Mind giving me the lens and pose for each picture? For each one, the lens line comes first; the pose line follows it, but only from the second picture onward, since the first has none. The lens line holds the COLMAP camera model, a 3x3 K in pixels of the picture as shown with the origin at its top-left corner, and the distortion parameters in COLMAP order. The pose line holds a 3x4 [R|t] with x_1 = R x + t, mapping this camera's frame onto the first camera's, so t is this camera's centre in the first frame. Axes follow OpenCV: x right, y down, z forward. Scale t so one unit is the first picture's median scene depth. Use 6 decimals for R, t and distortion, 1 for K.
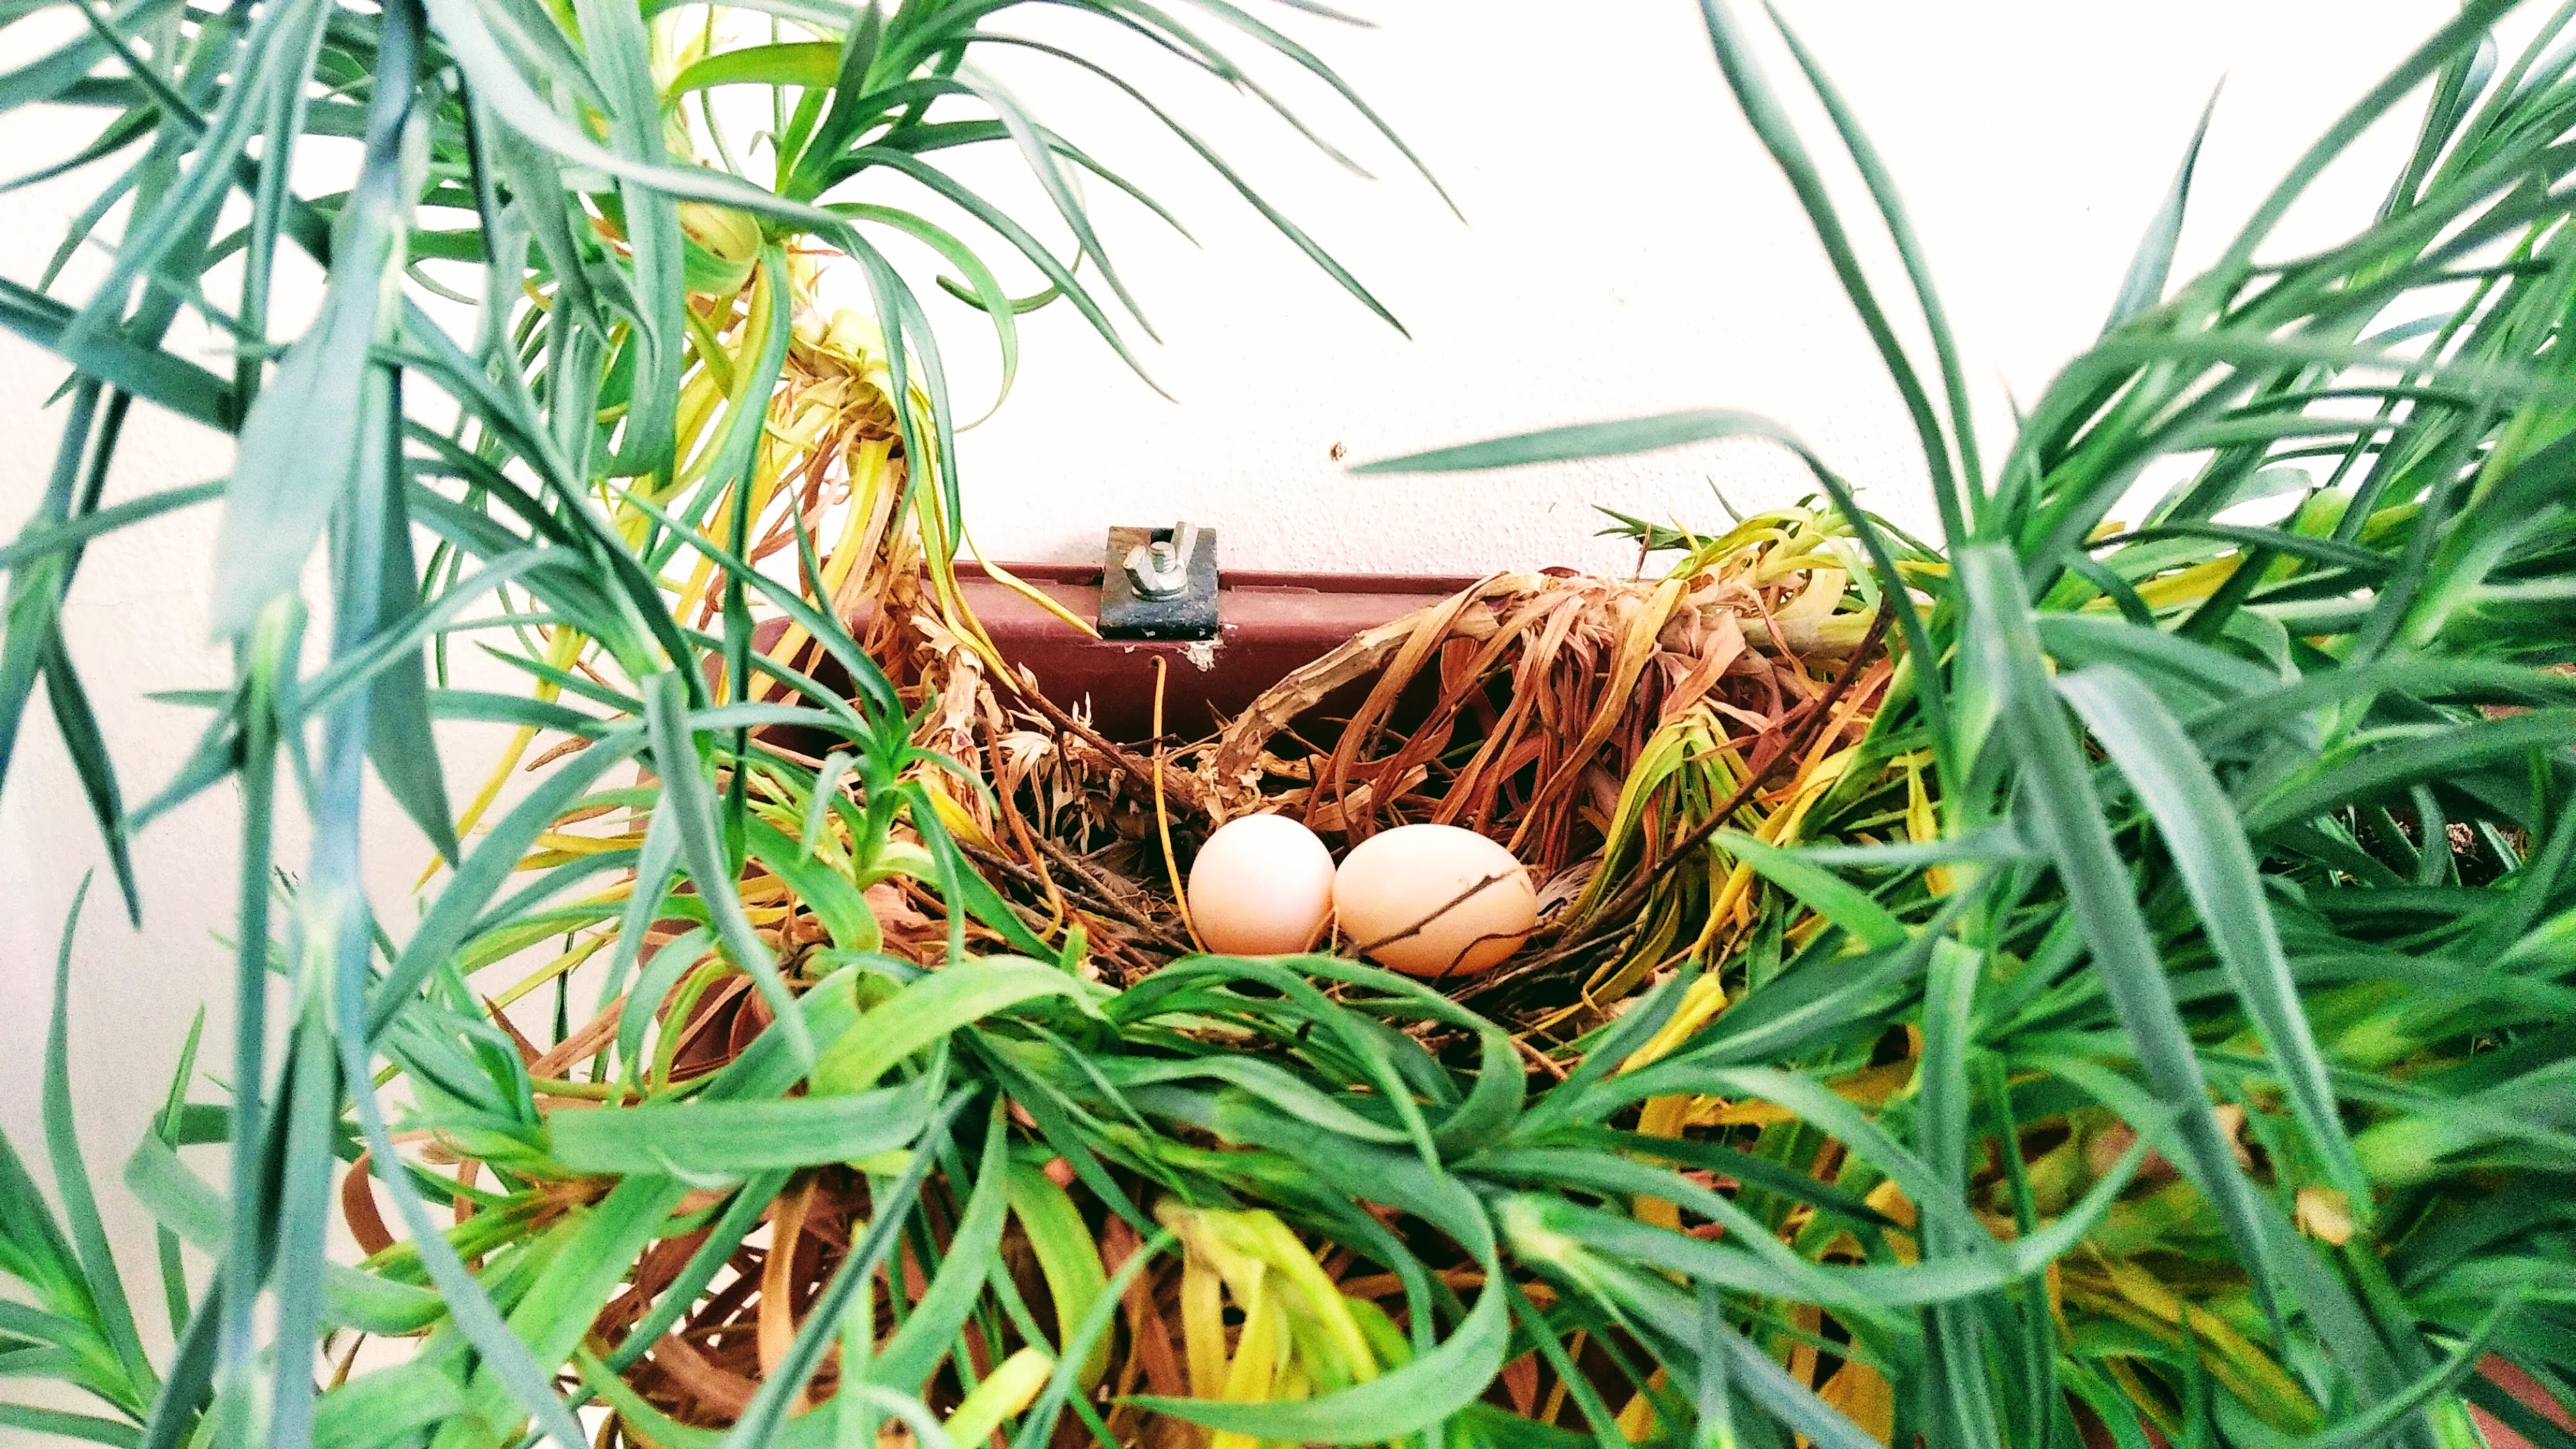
lens RADIAL K [[2081.6, 0, 1281.4], [0, 2081.6, 686.6], [0, 0, 1]] dist [0.097702, -0.181328]
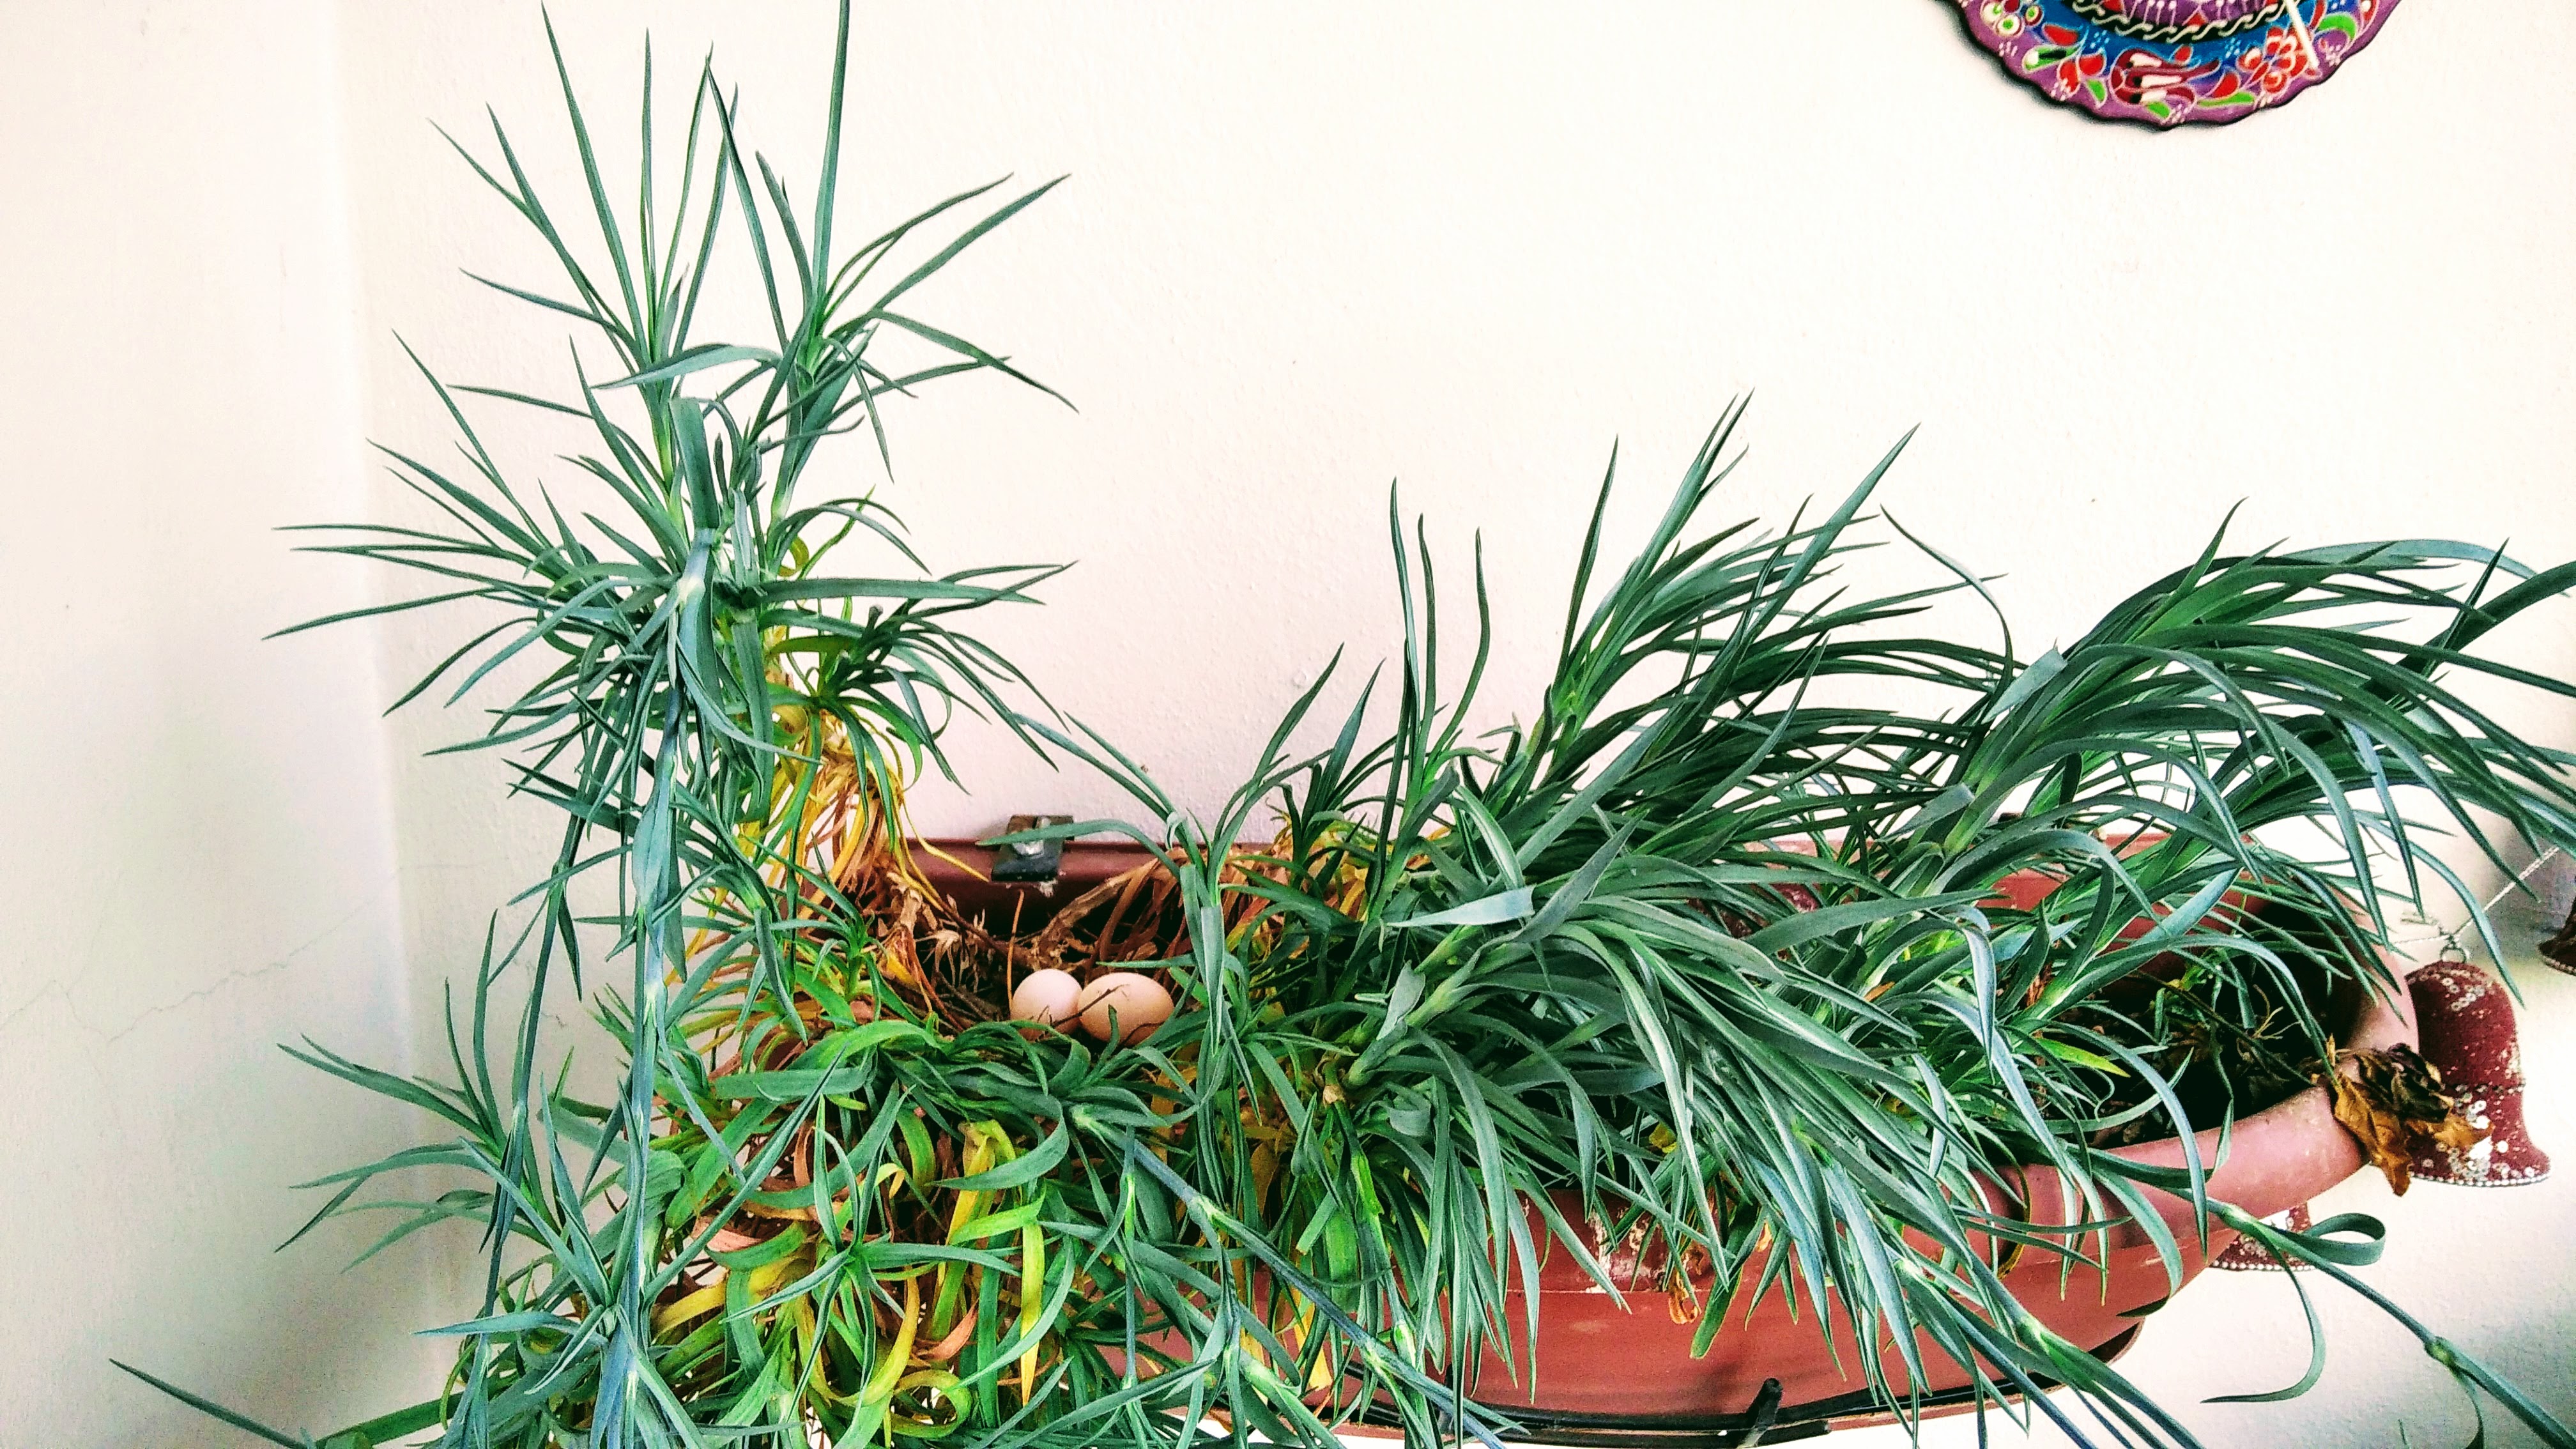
lens RADIAL K [[2081.6, 0, 1281.4], [0, 2081.6, 686.6], [0, 0, 1]] dist [0.097702, -0.181328]
pose [[0.998501, -0.015264, -0.052558, 0.314029], [0.010161, 0.995328, -0.096015, -0.015538], [0.053778, 0.095337, 0.993991, -1.008853]]
